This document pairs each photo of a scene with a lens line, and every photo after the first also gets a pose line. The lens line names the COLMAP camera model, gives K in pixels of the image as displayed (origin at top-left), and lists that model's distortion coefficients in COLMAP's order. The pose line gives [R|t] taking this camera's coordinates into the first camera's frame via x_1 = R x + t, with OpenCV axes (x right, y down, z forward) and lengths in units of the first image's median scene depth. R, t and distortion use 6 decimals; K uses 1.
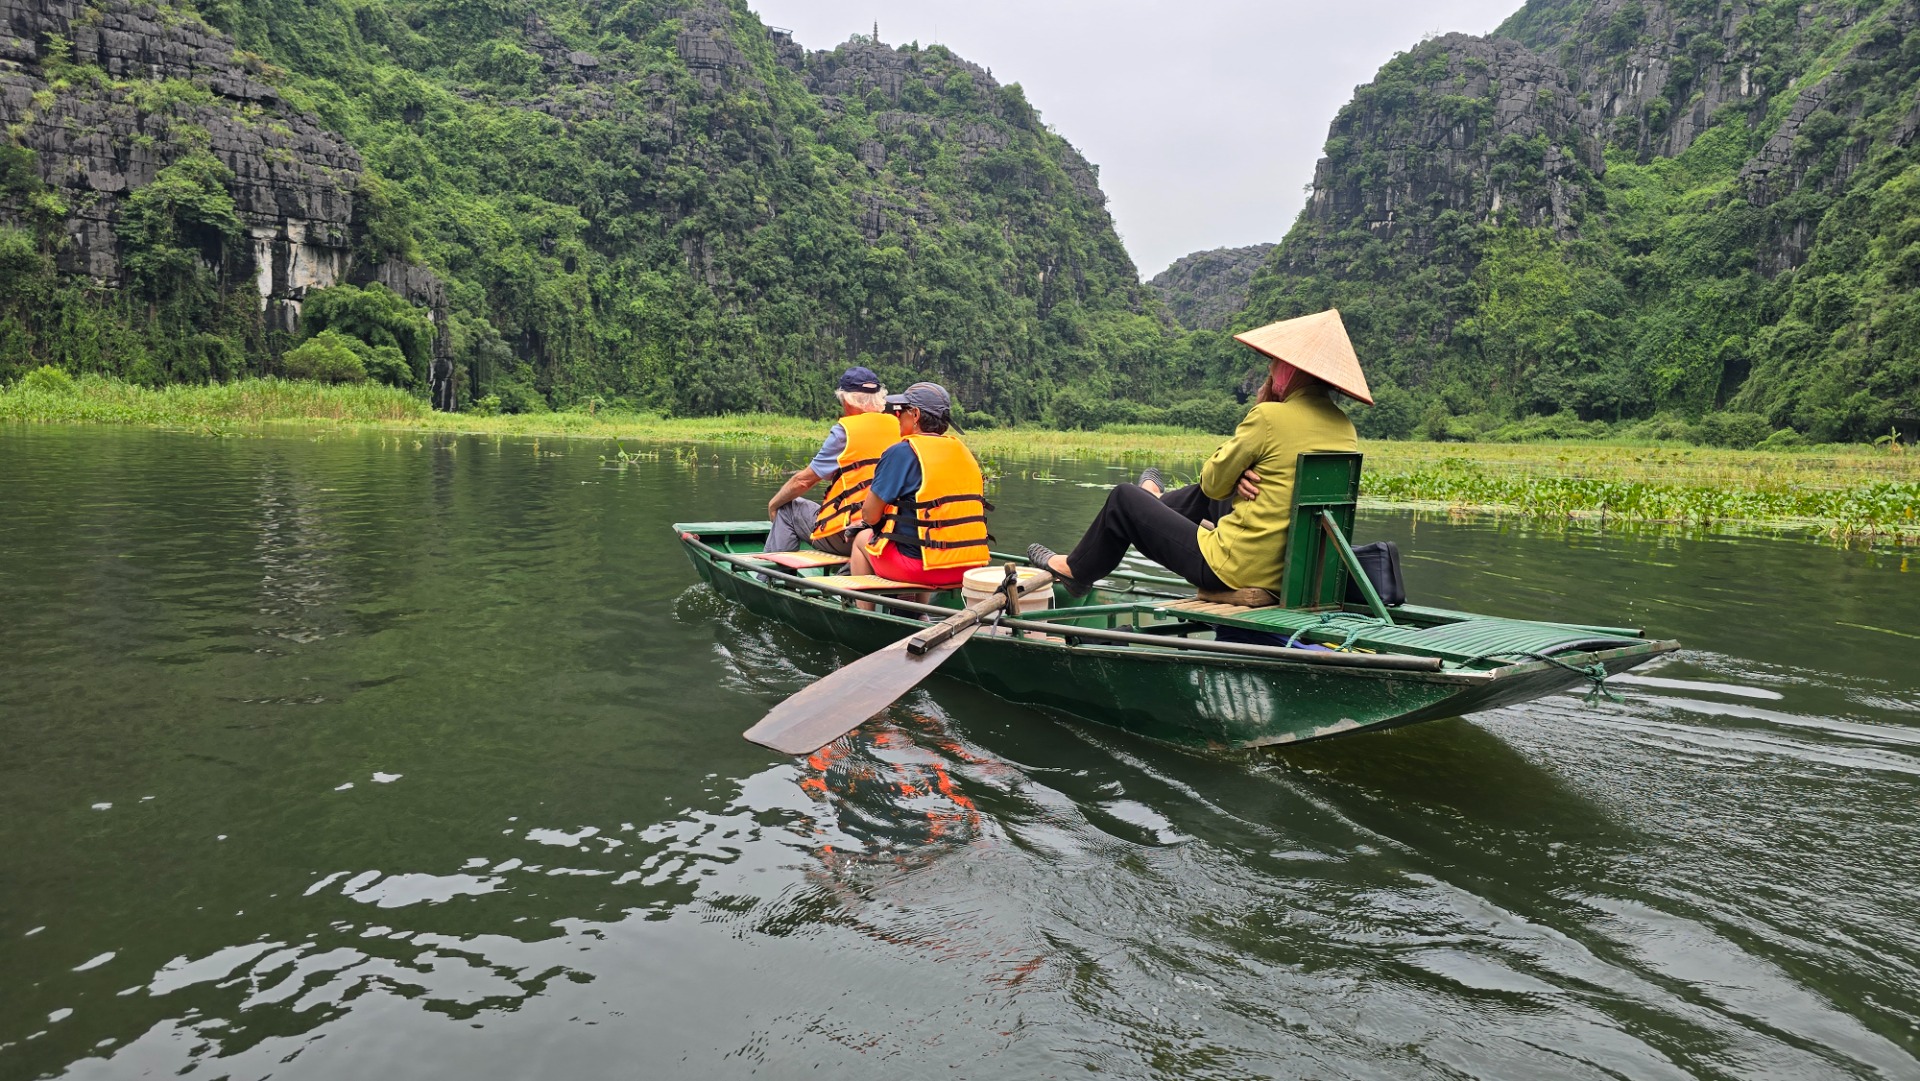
lens RADIAL K [[1313.1, 0, 1049.2], [0, 1313.1, 584.1], [0, 0, 1]] dist [-0.000069, -0.012085]
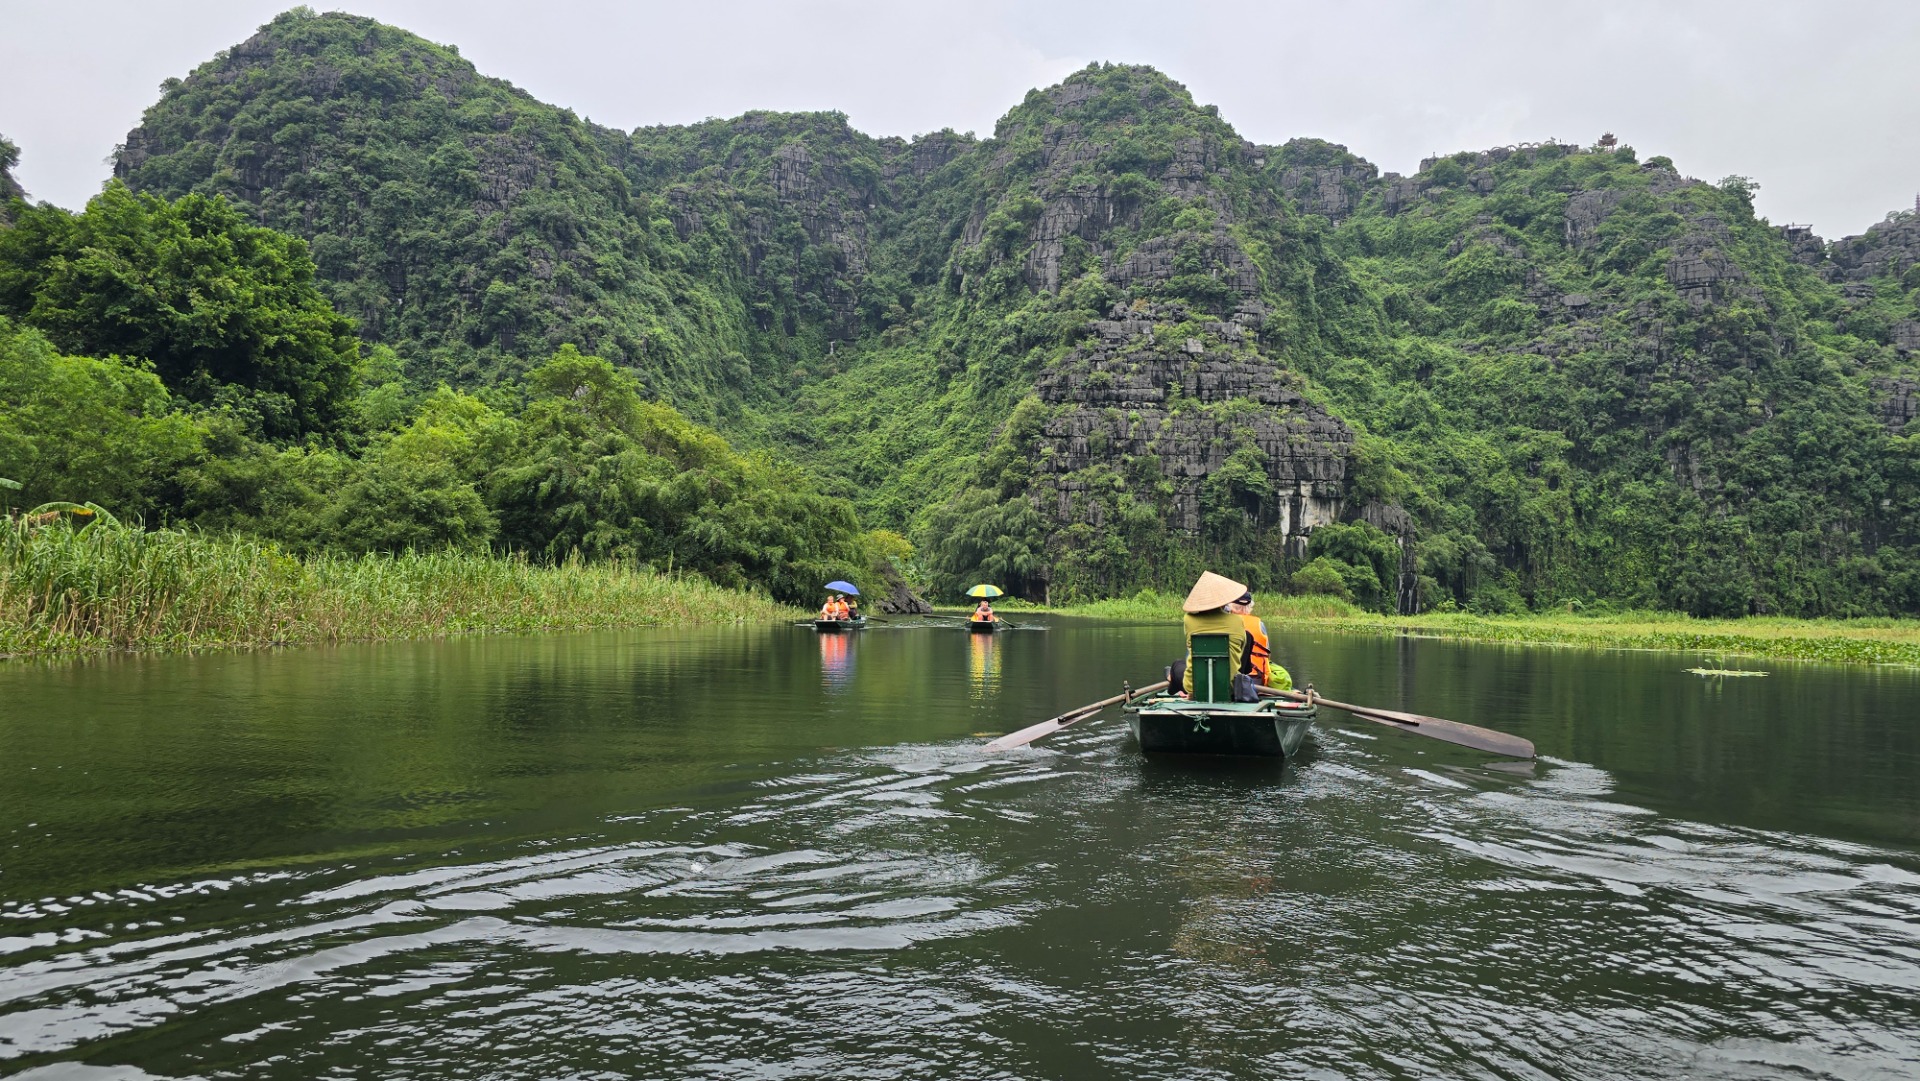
lens RADIAL K [[1303.5, 0, 960.0], [0, 1303.5, 540.5], [0, 0, 1]] dist [0.076963, -0.000147]
pose [[0.685753, -0.053601, -0.725858, 0.104038], [-0.082165, 0.985208, -0.150378, 0.016883], [0.723182, 0.162763, 0.671205, -0.116115]]
